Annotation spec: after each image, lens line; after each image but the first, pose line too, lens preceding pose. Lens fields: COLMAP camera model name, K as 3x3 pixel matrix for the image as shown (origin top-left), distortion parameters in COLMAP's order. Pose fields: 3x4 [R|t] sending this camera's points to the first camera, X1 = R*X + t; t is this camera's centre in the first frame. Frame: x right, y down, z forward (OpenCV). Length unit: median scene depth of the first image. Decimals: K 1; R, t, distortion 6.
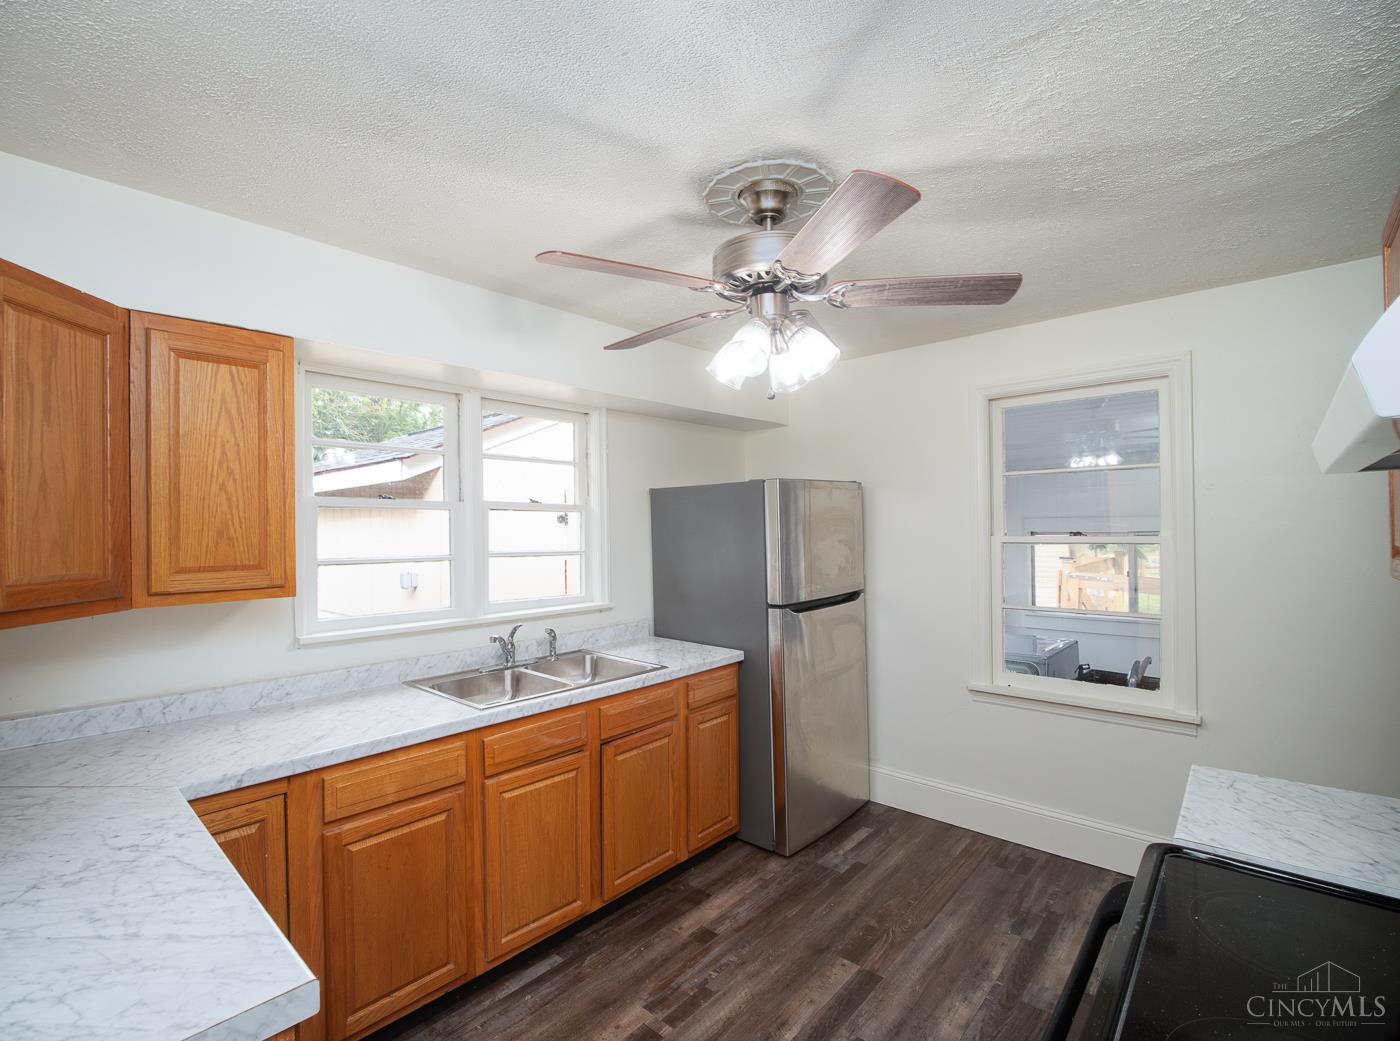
lens RADIAL K [[664.7, 0, 700.0], [0, 664.7, 520.5], [0, 0, 1]] dist [-0.031355, -0.000101]
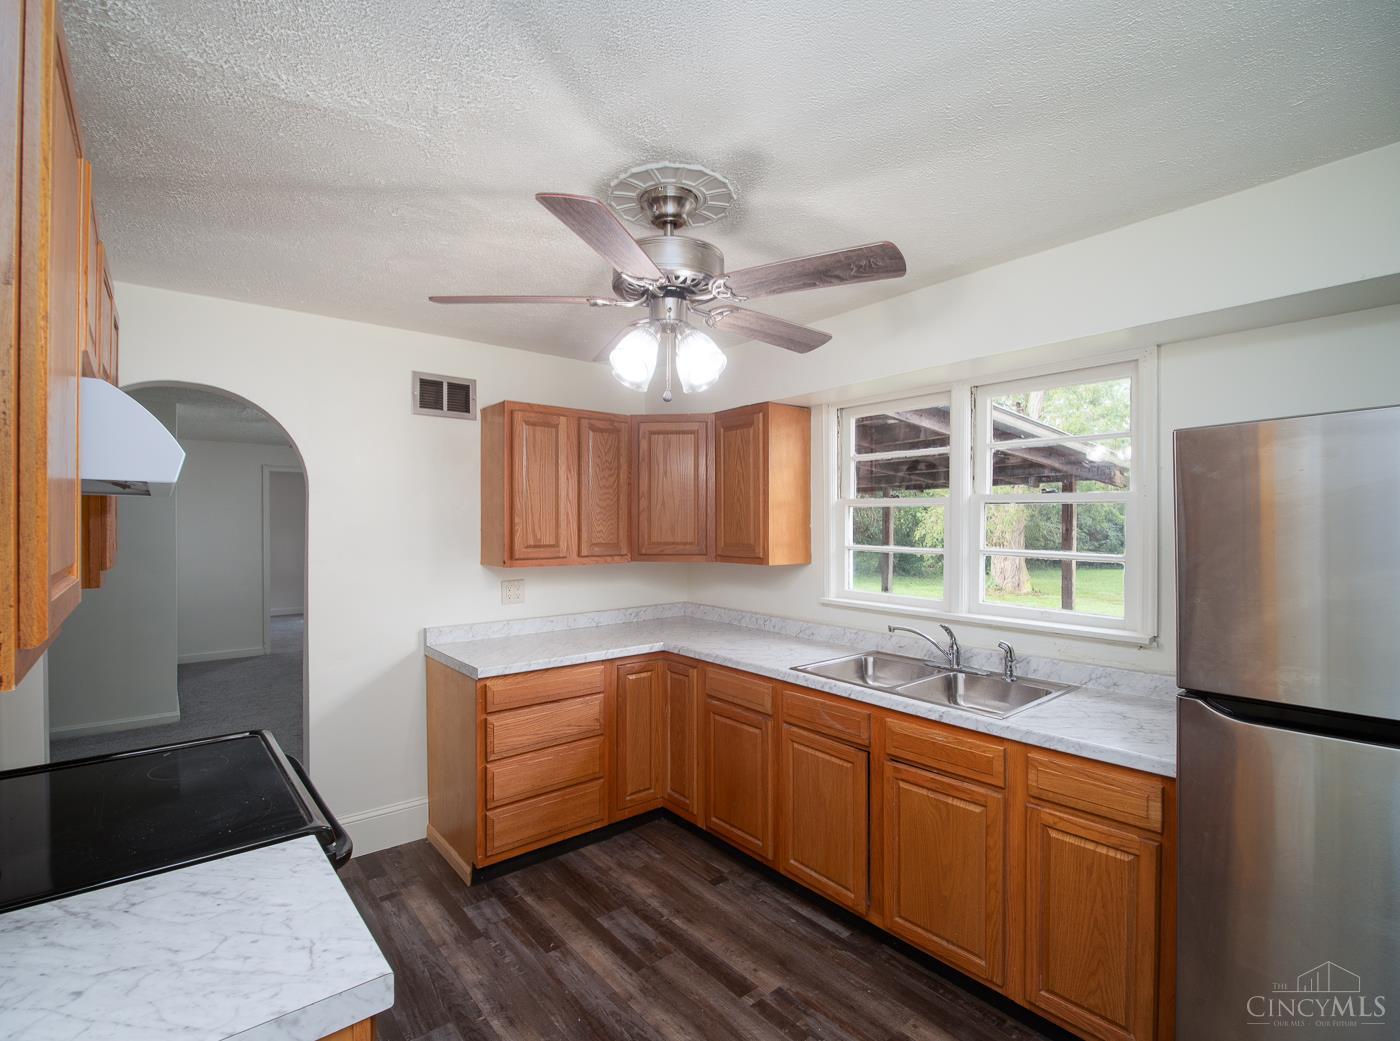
lens RADIAL K [[653.5, 0, 700.0], [0, 653.5, 520.5], [0, 0, 1]] dist [-0.021462, -0.000368]
pose [[-0.157878, 0.005130, -0.987445, 0.864421], [0.007654, 0.999963, 0.003971, -0.004037], [0.987429, -0.006931, -0.157911, 0.956409]]
